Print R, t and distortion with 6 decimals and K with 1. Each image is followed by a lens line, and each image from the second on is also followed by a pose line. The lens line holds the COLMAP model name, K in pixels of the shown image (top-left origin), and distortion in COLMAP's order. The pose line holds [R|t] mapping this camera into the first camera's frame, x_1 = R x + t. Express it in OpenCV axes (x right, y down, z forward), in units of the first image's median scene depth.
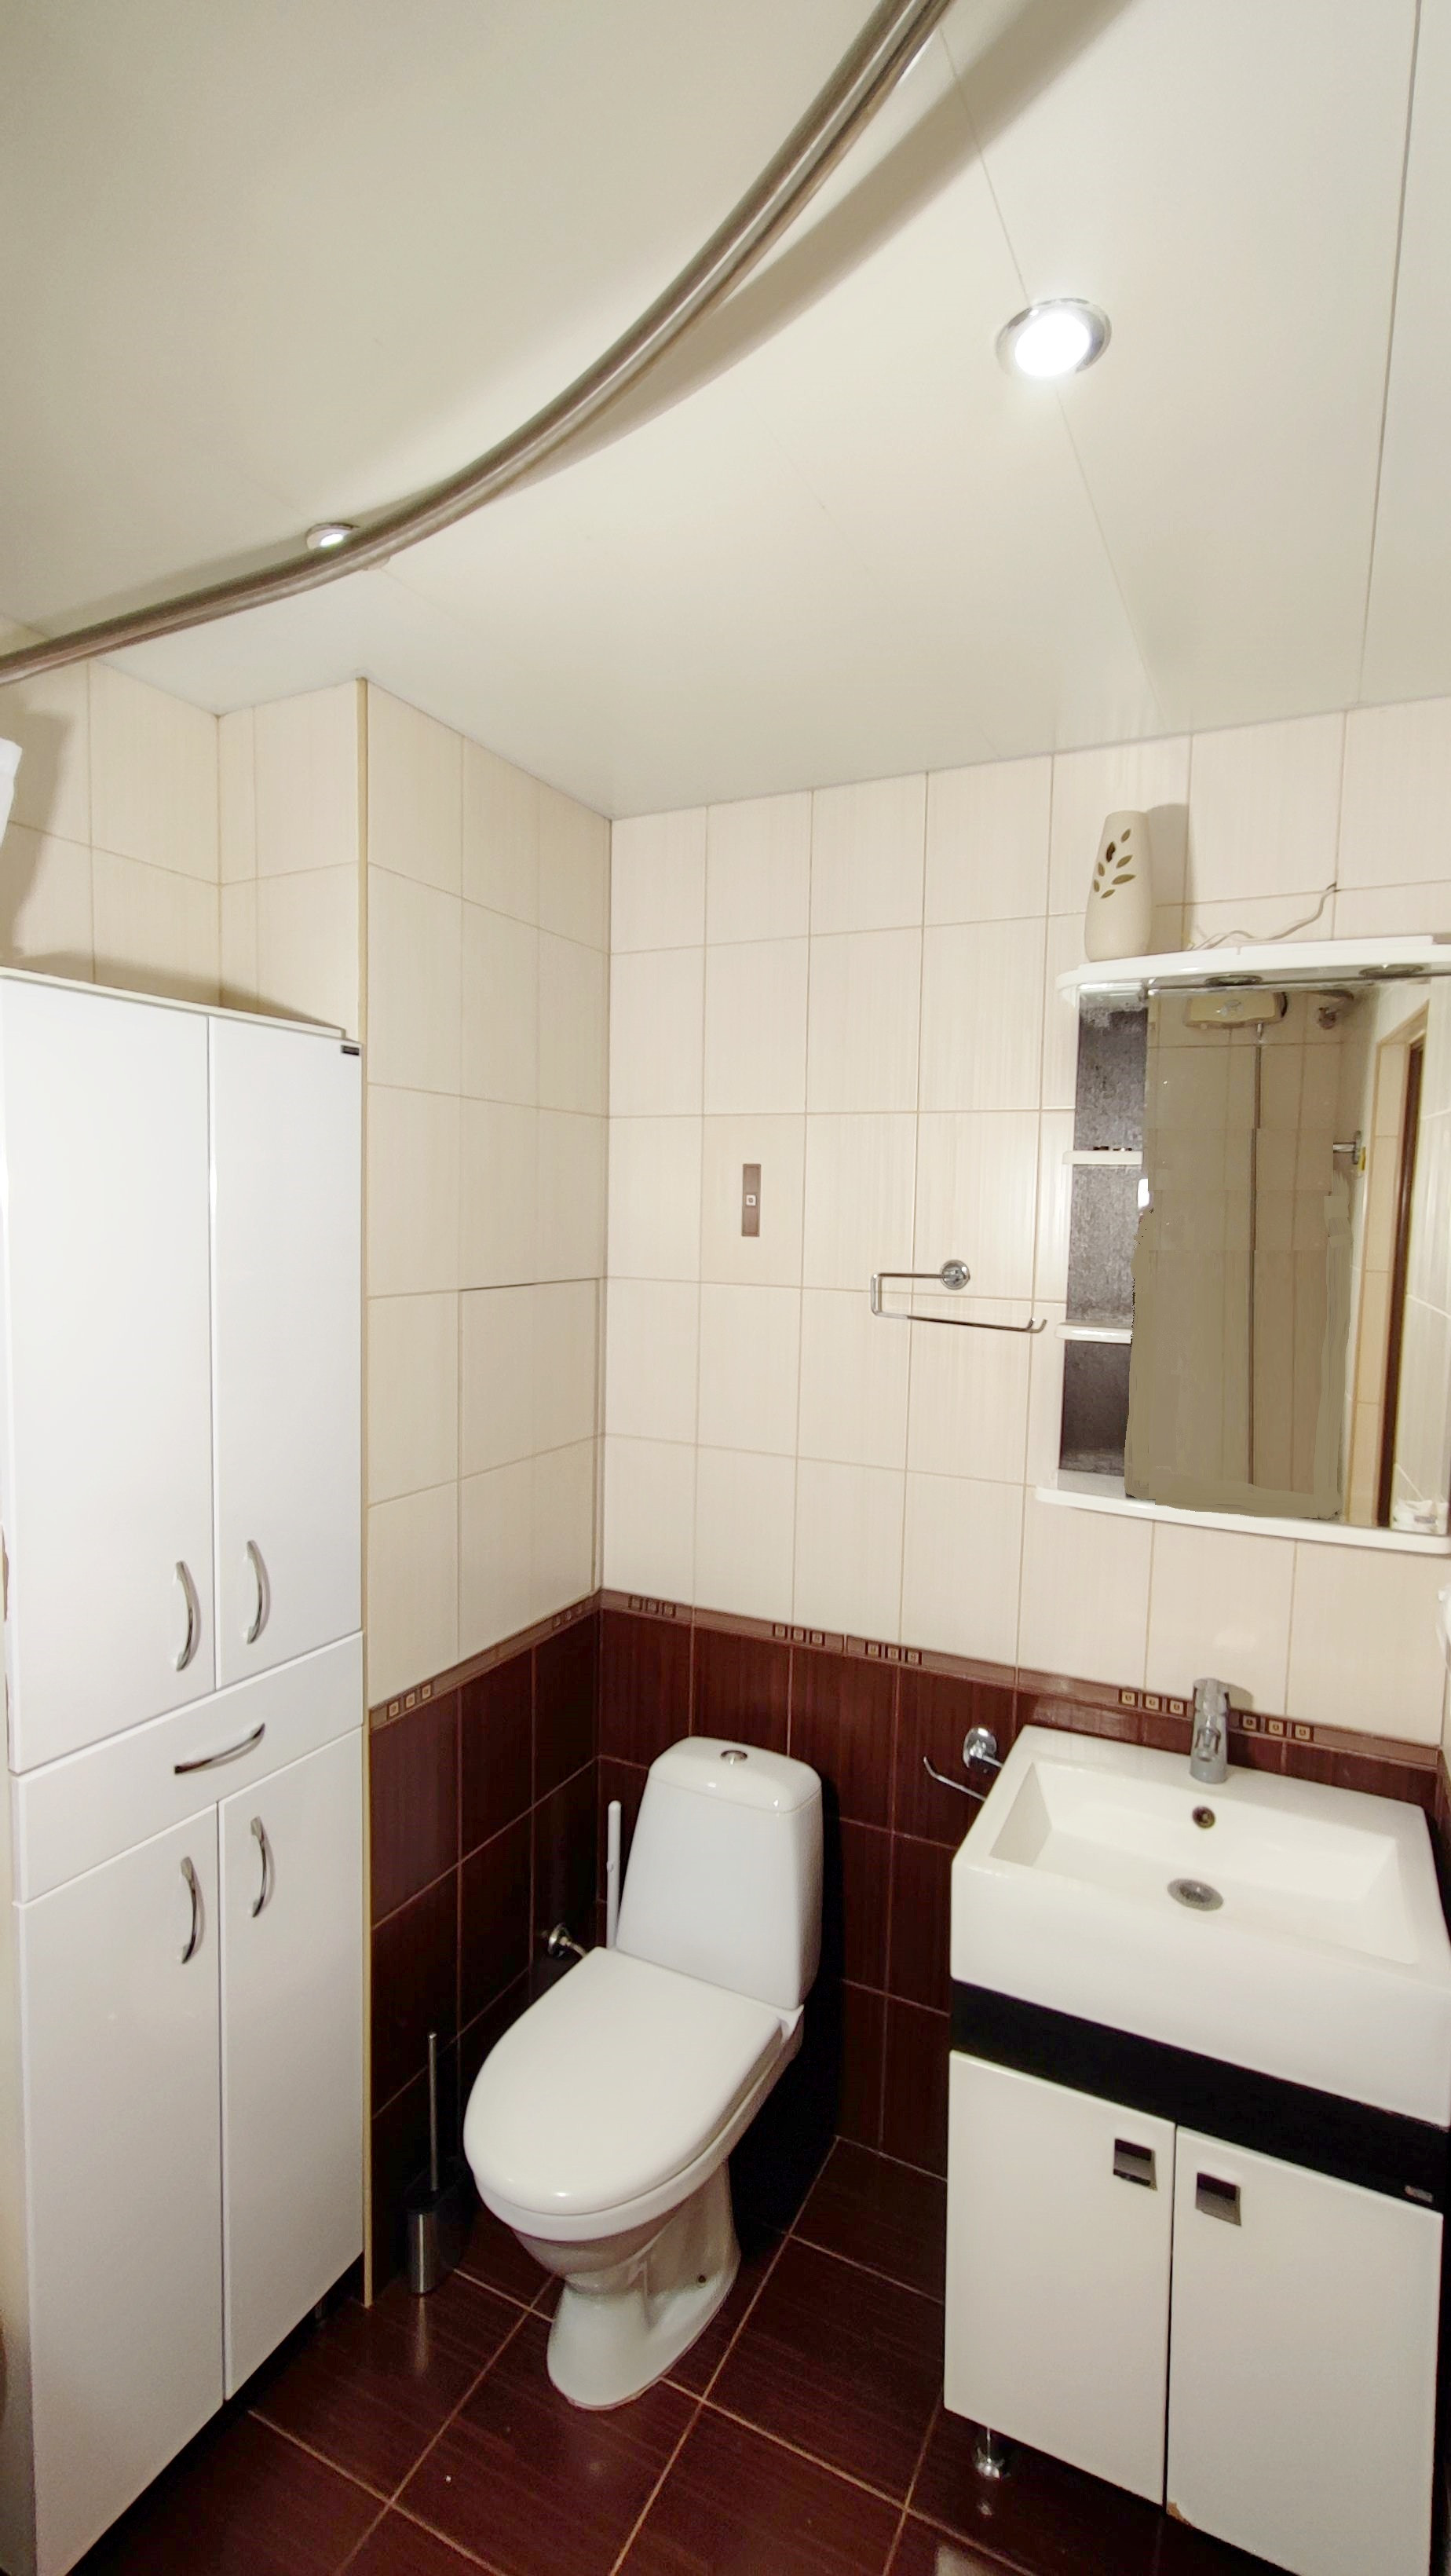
lens RADIAL K [[1151.1, 0, 761.3], [0, 1151.1, 1296.2], [0, 0, 1]] dist [-0.010867, 0.005439]
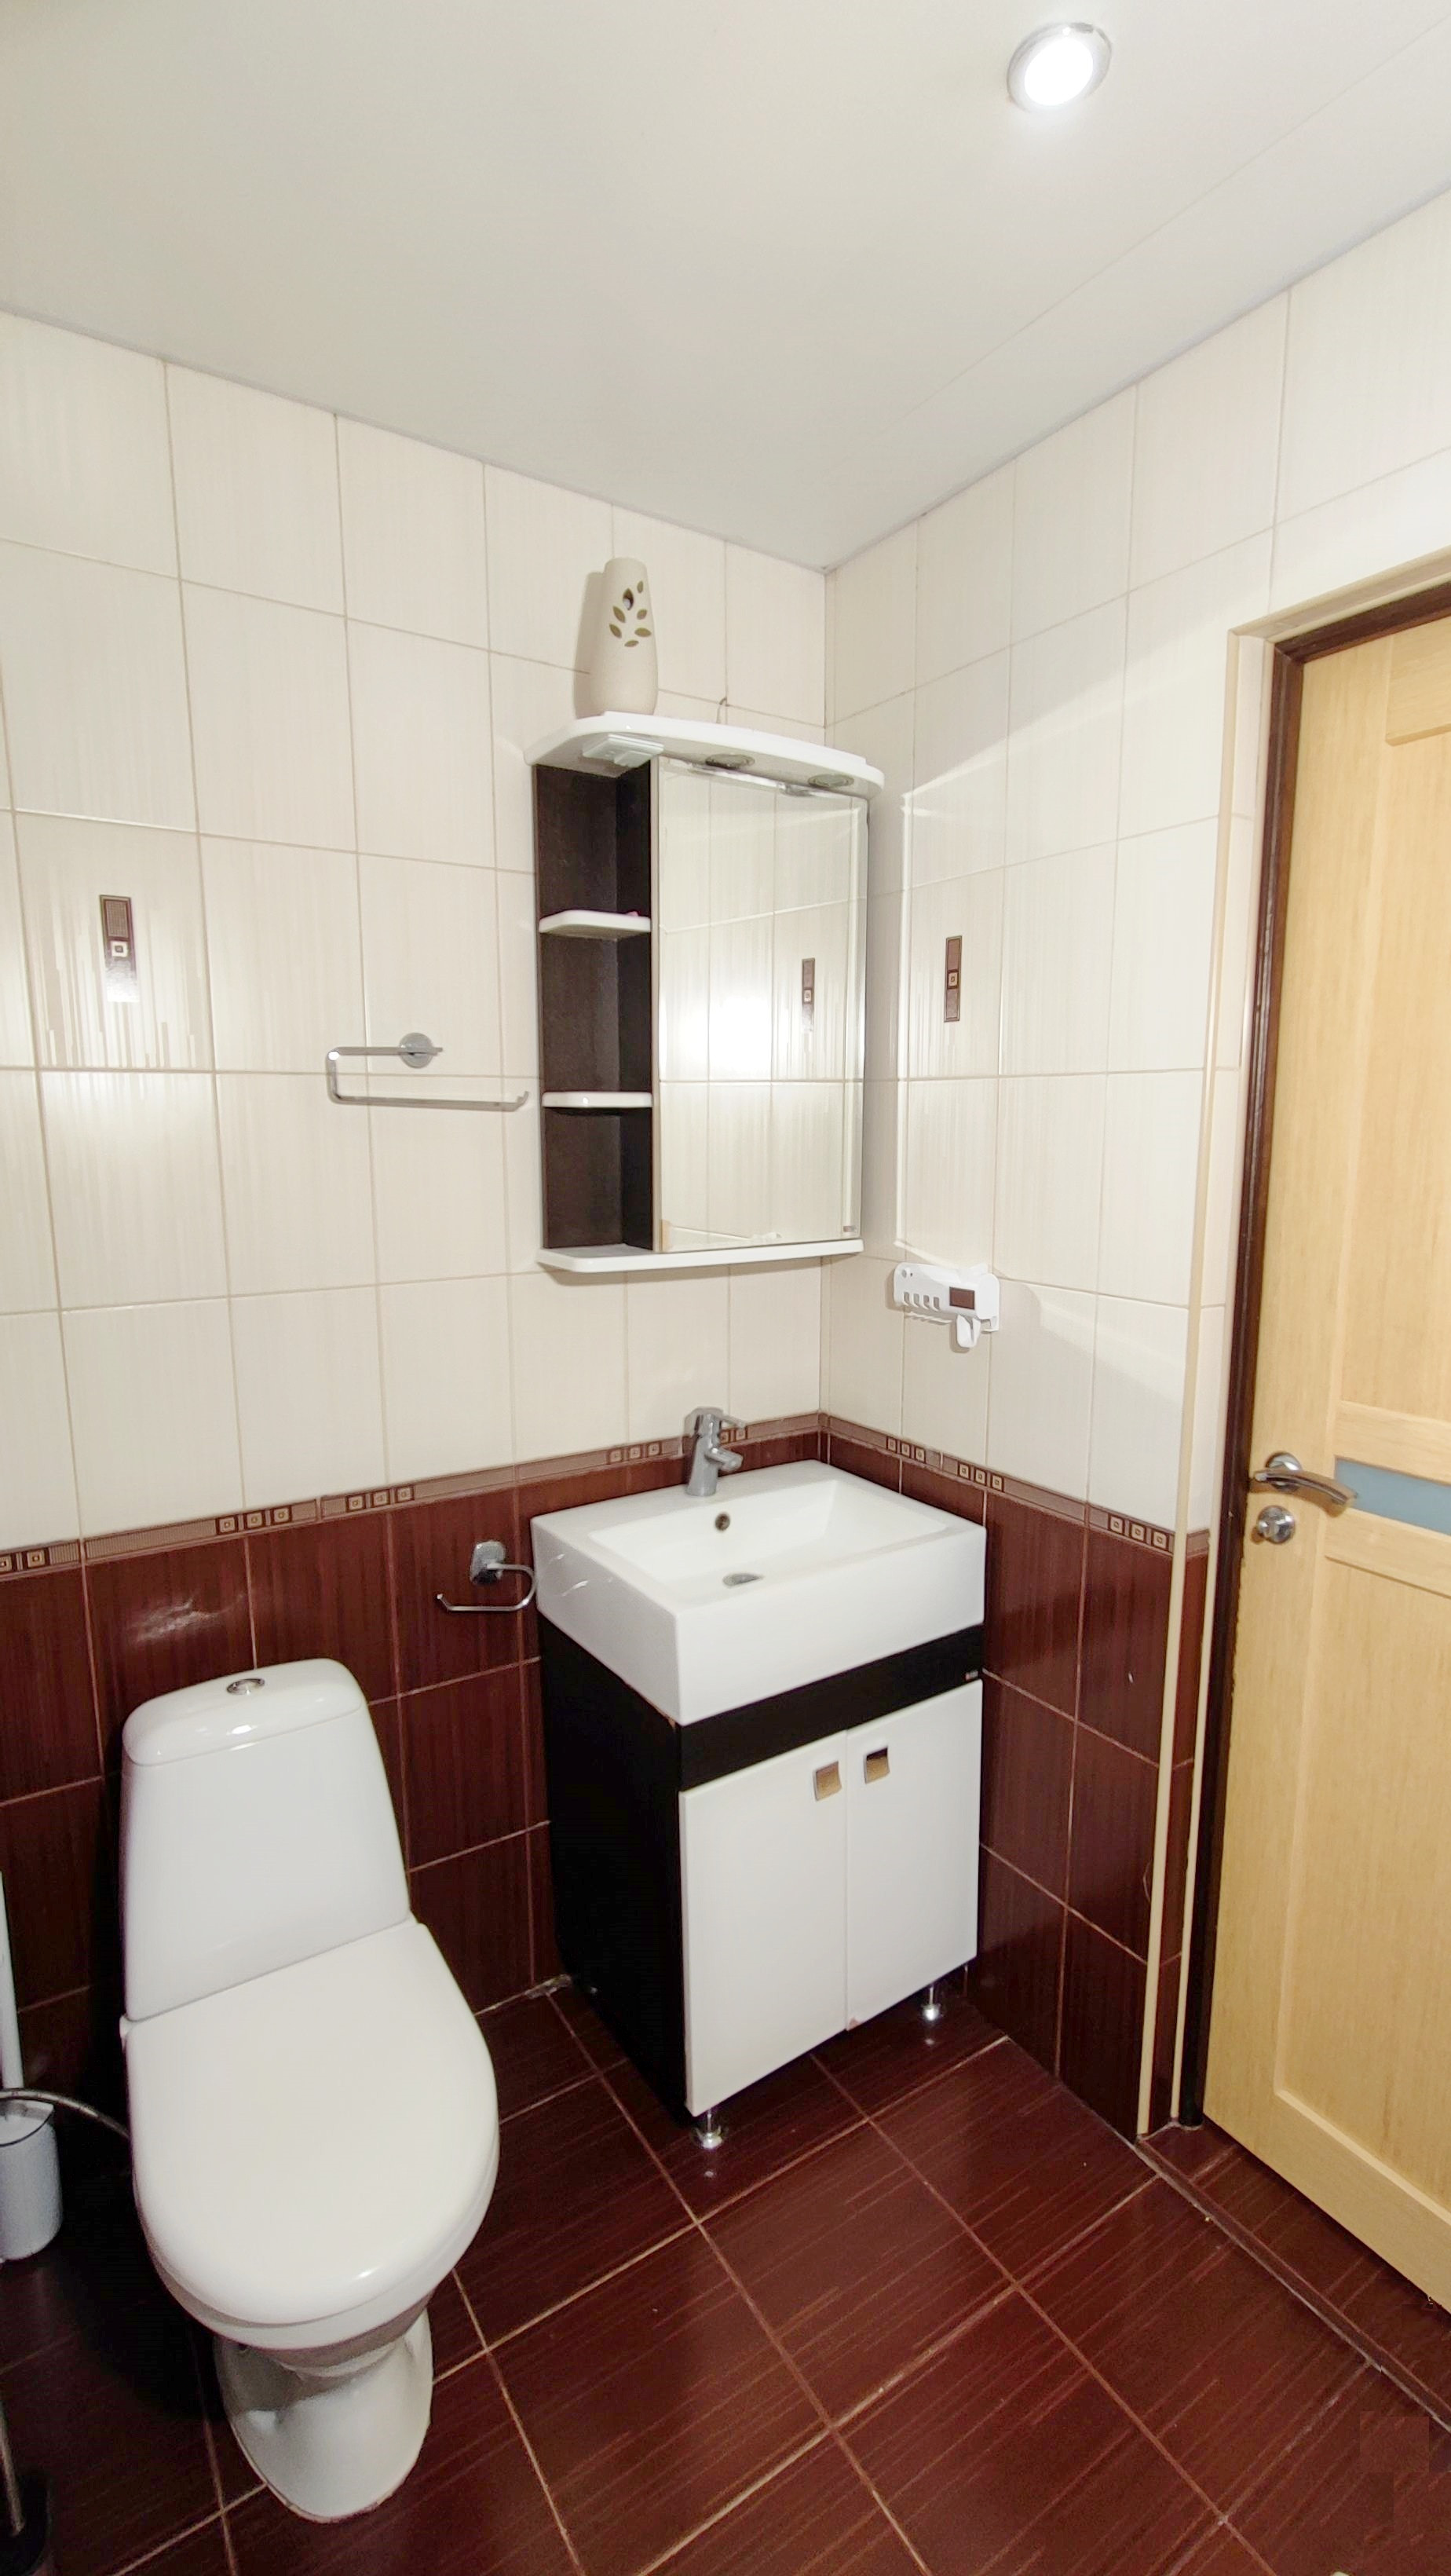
lens RADIAL K [[1151.1, 0, 761.3], [0, 1151.1, 1296.2], [0, 0, 1]] dist [-0.010867, 0.005439]
pose [[0.513317, -0.150042, 0.844981, -0.471584], [0.077754, 0.988680, 0.128324, 0.075520], [-0.854670, -0.000170, 0.519172, 0.322927]]
